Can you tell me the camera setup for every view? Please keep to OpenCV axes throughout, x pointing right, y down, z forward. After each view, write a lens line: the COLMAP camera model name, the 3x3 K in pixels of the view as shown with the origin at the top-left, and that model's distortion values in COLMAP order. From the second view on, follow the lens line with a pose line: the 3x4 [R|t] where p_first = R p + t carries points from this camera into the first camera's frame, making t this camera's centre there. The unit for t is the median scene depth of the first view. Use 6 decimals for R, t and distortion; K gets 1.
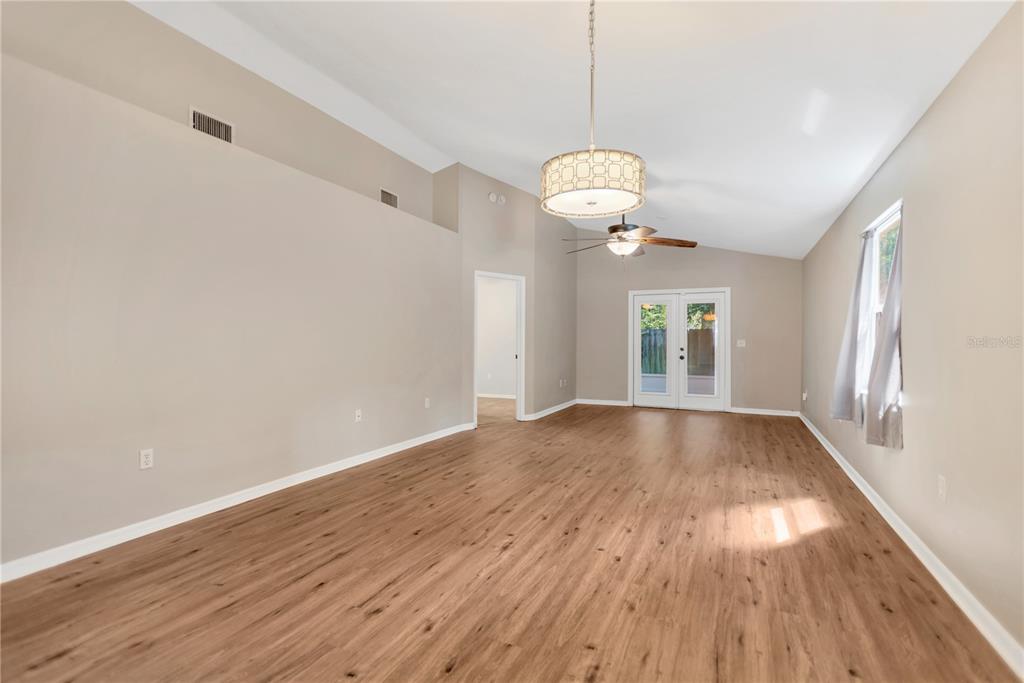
lens RADIAL K [[475.8, 0, 512.0], [0, 475.8, 341.5], [0, 0, 1]] dist [0.013097, -0.000225]
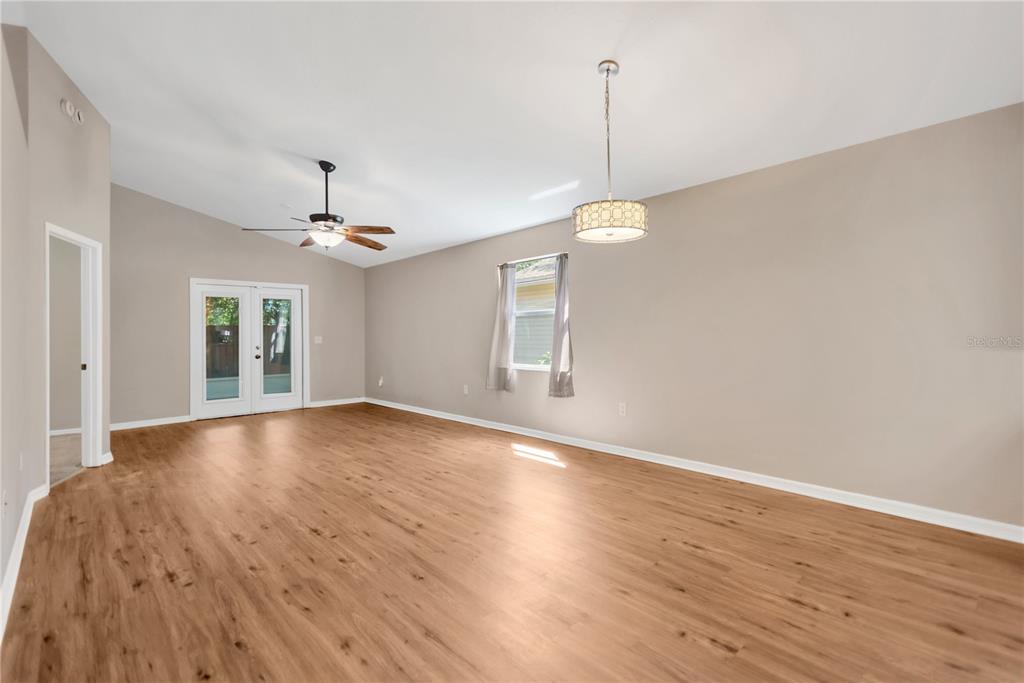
lens RADIAL K [[484.8, 0, 510.7], [0, 484.8, 326.0], [0, 0, 1]] dist [0.014278, -0.000384]
pose [[0.389654, 0.006636, 0.920937, -0.680507], [0.018149, 0.999725, -0.014883, -0.006112], [-0.920782, 0.022513, 0.389427, 0.400109]]
